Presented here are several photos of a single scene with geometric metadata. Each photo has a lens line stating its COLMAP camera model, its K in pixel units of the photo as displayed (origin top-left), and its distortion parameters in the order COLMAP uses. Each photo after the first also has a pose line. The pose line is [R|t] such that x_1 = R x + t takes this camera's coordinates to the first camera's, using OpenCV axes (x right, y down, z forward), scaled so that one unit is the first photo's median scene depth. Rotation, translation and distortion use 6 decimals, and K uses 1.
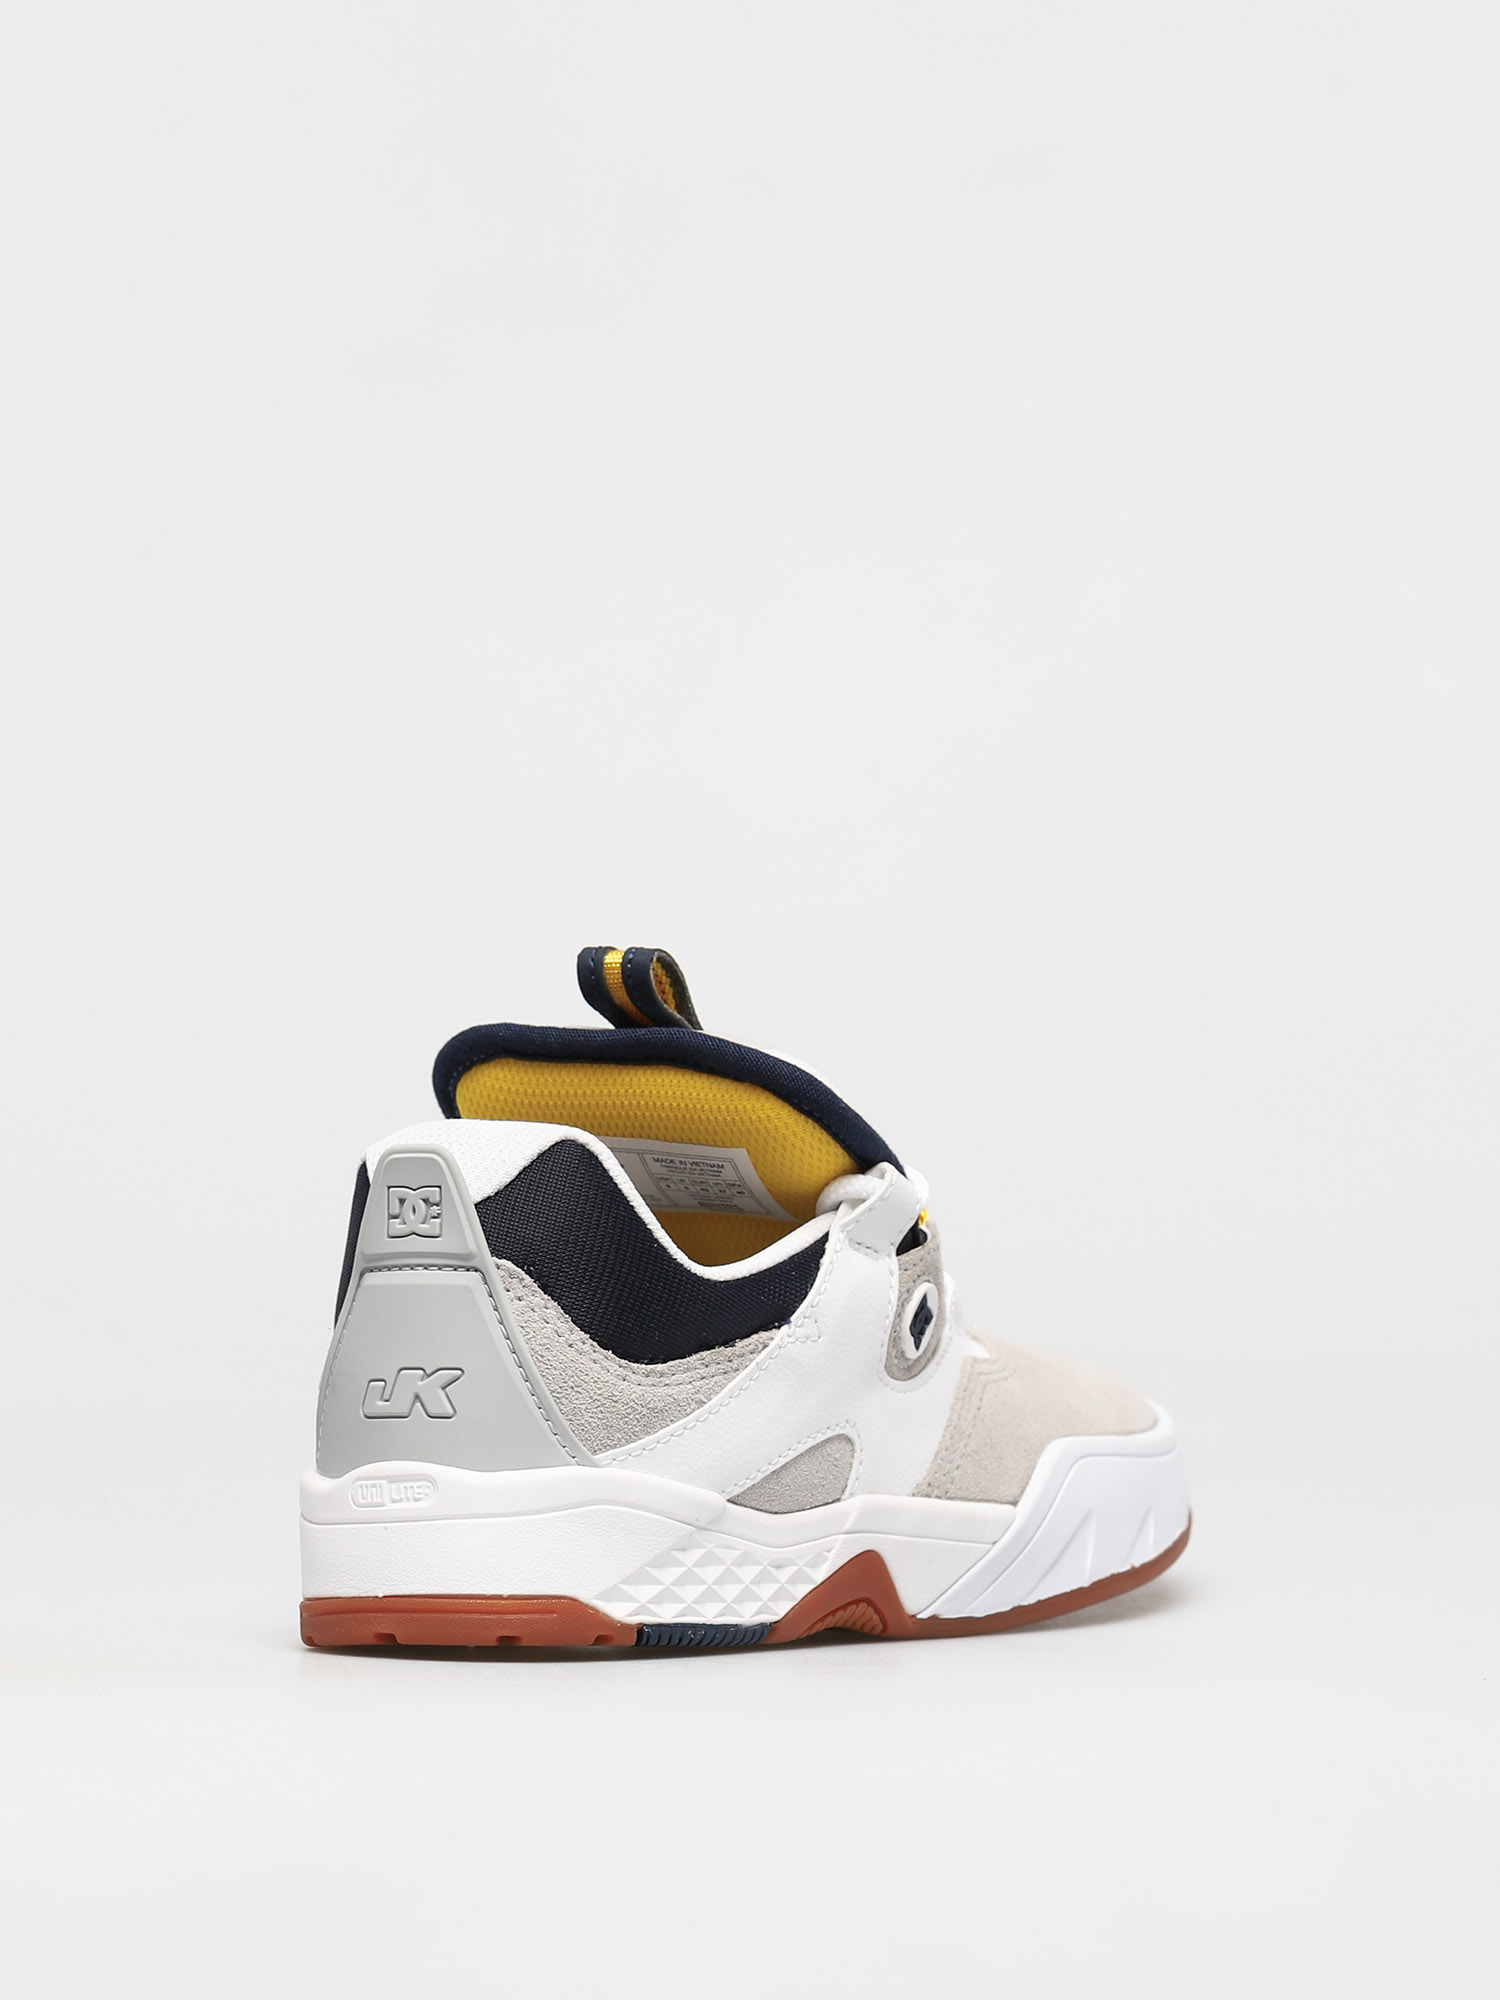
lens RADIAL K [[6936.0, 0, 748.8], [0, 6936.0, 998.6], [0, 0, 1]] dist [-0.156353, 0.000000]
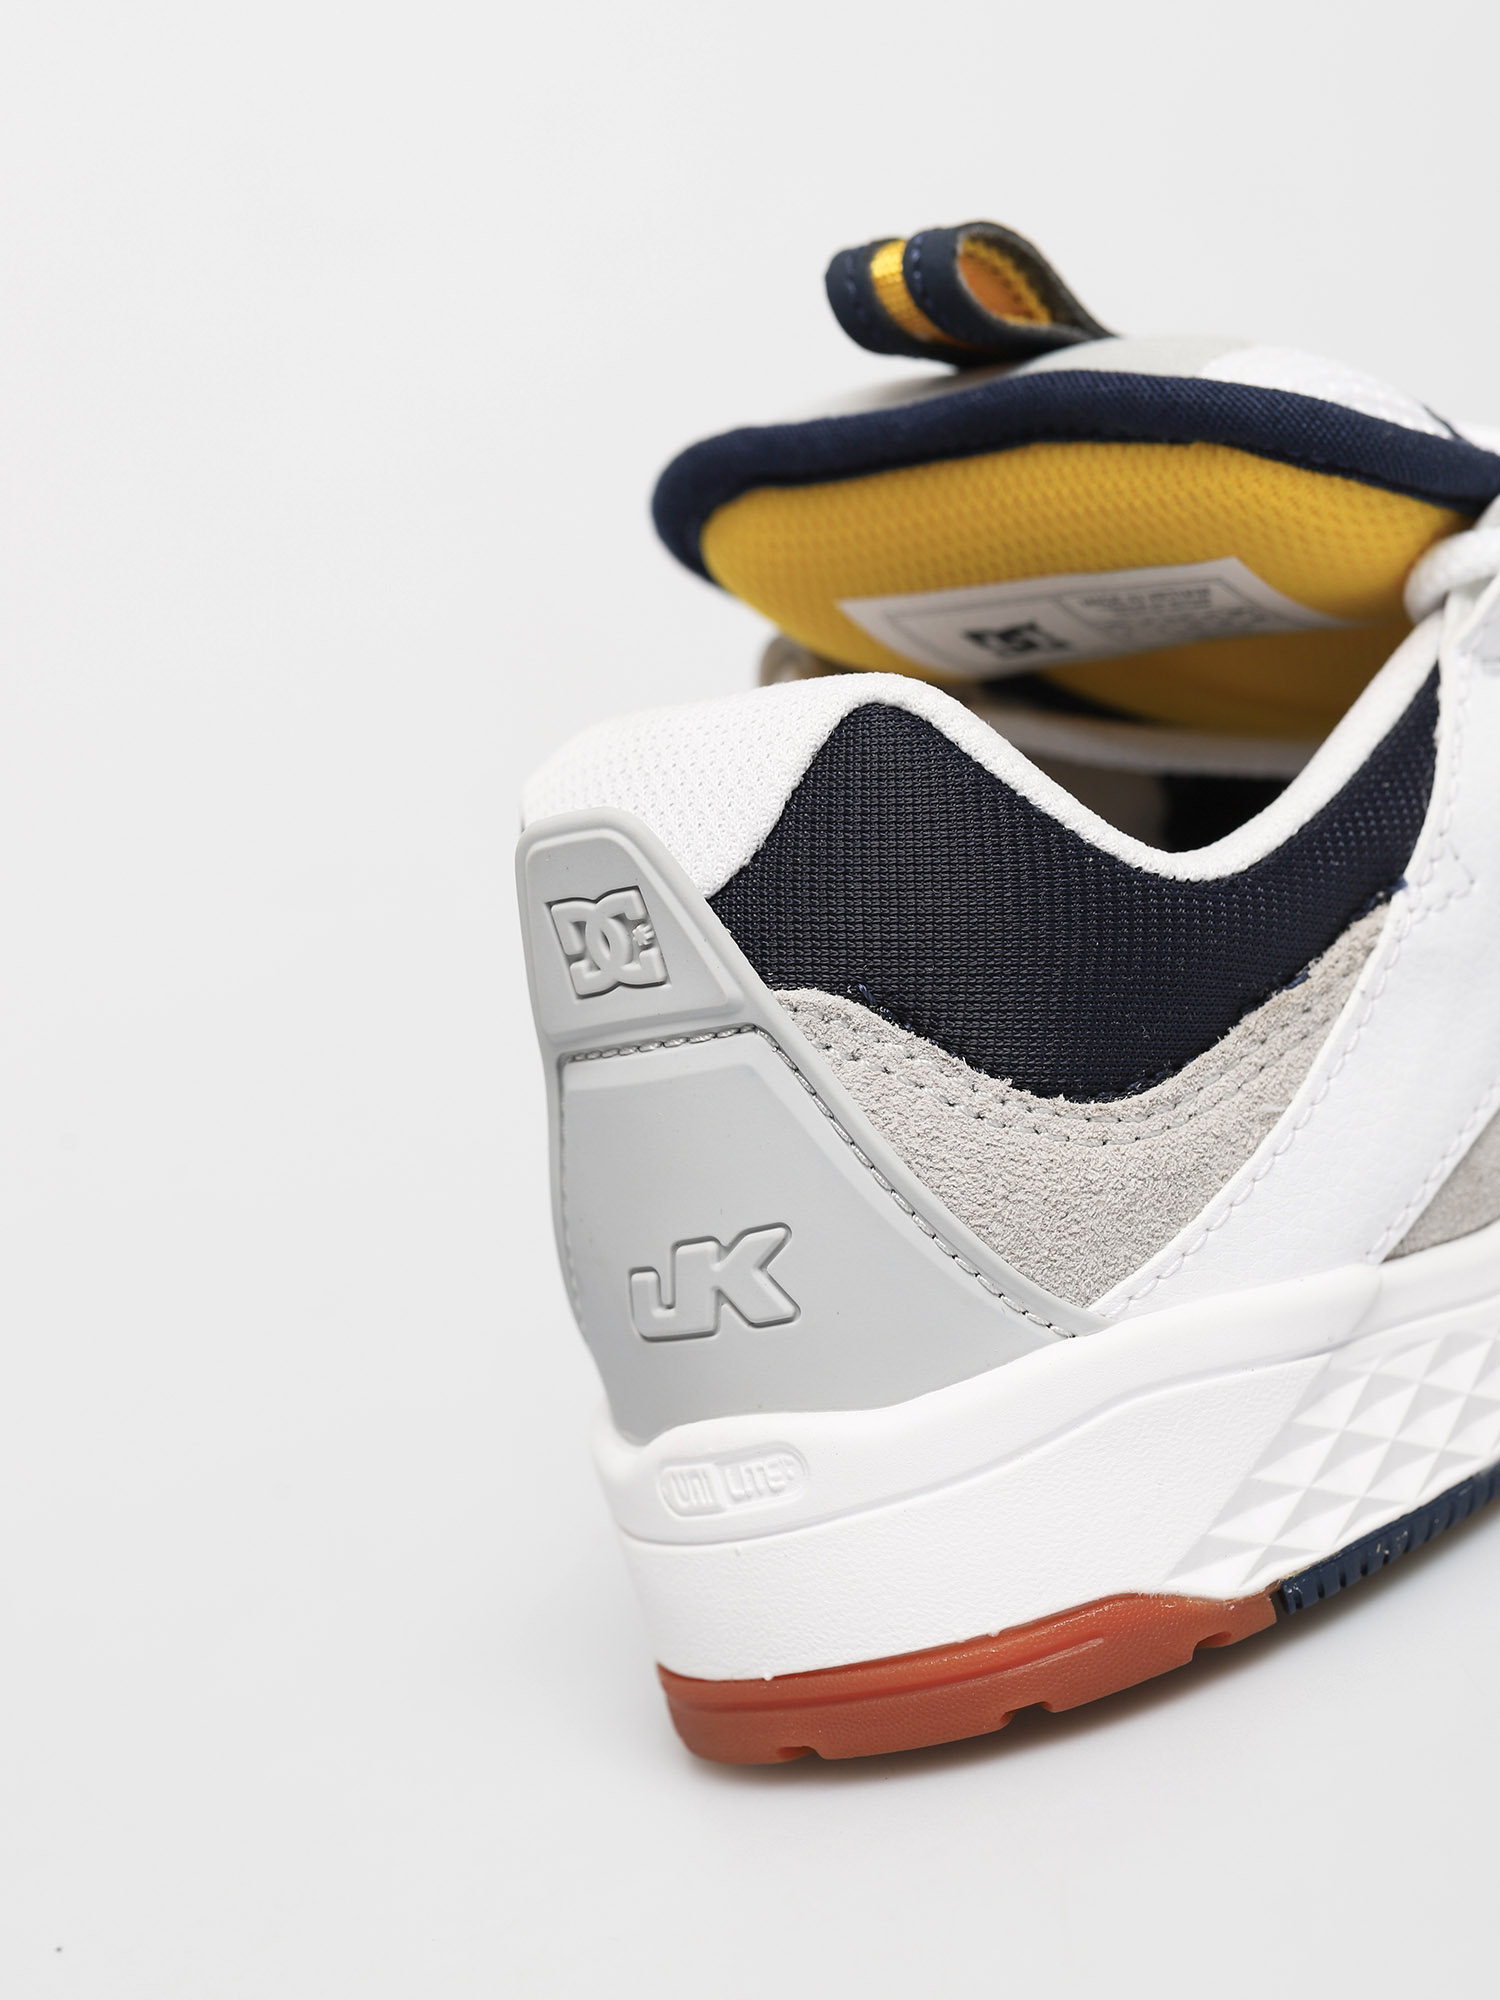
lens RADIAL K [[6936.0, 0, 753.4], [0, 6936.0, 1003.5], [0, 0, 1]] dist [-0.156353, 0.000000]
pose [[0.945623, -0.271058, -0.179789, 0.051048], [0.302501, 0.936028, 0.179844, -0.052454], [0.119539, -0.224451, 0.967126, 0.513178]]
